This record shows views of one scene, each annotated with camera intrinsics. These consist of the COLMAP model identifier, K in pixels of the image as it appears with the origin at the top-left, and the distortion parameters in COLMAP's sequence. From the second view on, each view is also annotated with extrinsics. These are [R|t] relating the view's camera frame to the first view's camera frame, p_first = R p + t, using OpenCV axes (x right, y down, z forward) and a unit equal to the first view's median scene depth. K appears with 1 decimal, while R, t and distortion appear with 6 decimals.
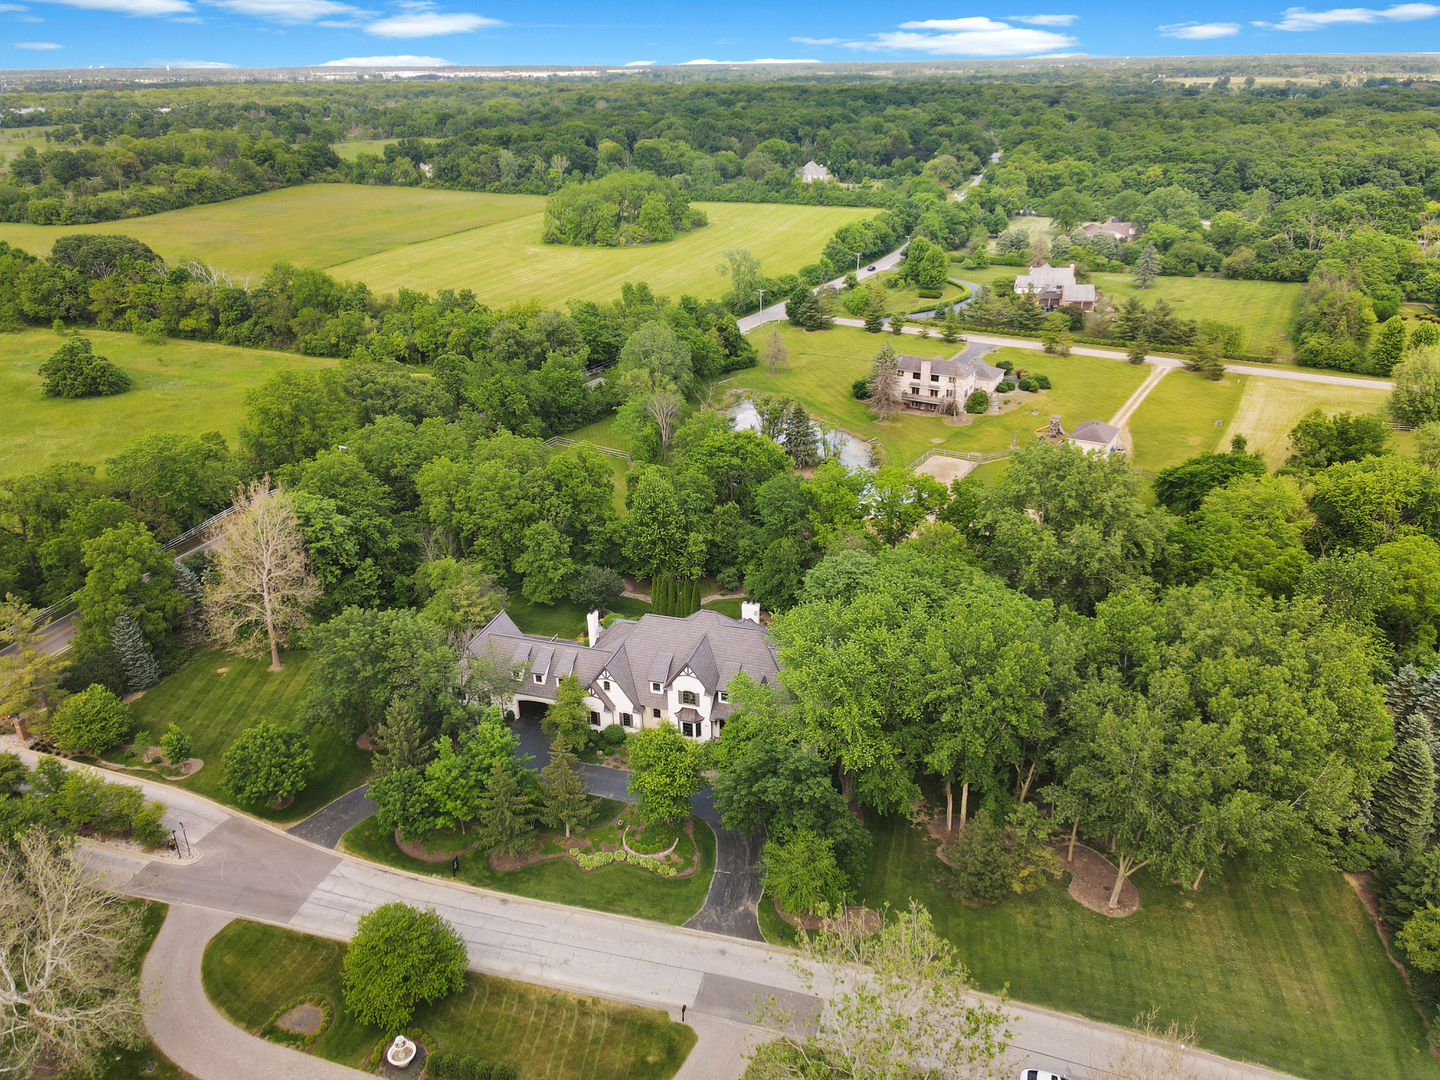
lens RADIAL K [[1041.8, 0, 720.7], [0, 1041.8, 541.6], [0, 0, 1]] dist [0.025330, -0.007620]
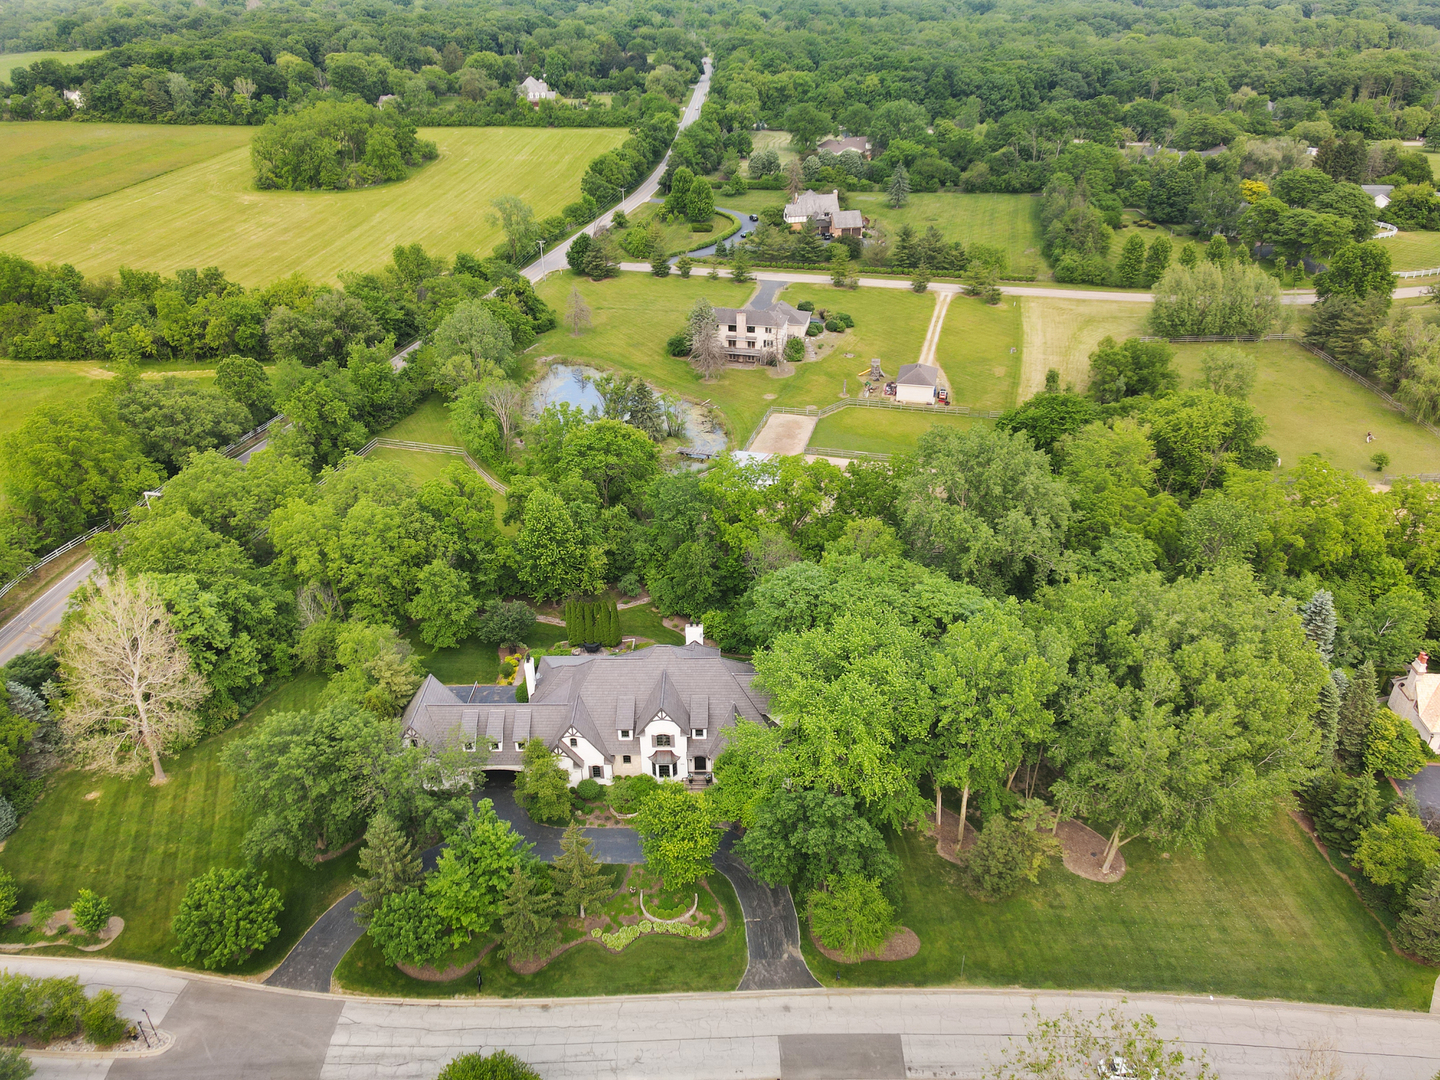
lens RADIAL K [[1041.8, 0, 721.4], [0, 1041.8, 539.4], [0, 0, 1]] dist [0.025330, -0.007620]
pose [[0.959606, -0.141834, 0.242979, -0.149833], [0.120443, 0.987588, 0.100815, -0.100670], [-0.254262, -0.067477, 0.964778, 0.049368]]
